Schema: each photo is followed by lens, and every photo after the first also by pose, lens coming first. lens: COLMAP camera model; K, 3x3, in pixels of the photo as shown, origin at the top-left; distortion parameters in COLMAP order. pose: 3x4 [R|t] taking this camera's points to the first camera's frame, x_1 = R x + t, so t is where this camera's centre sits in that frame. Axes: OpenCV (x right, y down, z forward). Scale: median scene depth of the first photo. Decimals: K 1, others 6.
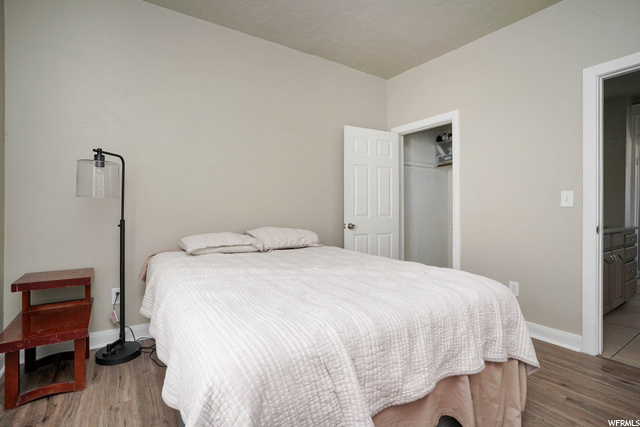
lens RADIAL K [[312.9, 0, 318.9], [0, 312.9, 210.7], [0, 0, 1]] dist [-0.040175, 0.009900]
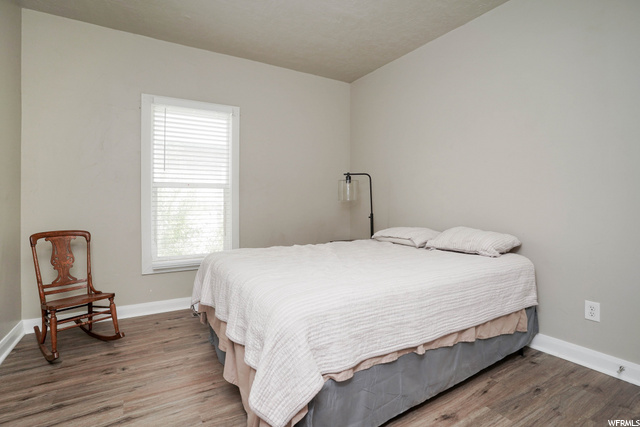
lens RADIAL K [[312.9, 0, 319.6], [0, 312.9, 209.3], [0, 0, 1]] dist [-0.040175, 0.009900]
pose [[-0.030220, 0.005577, -0.999528, 0.969123], [-0.010799, 0.999924, 0.005906, 0.001045], [0.999485, 0.010972, -0.030157, 0.781072]]
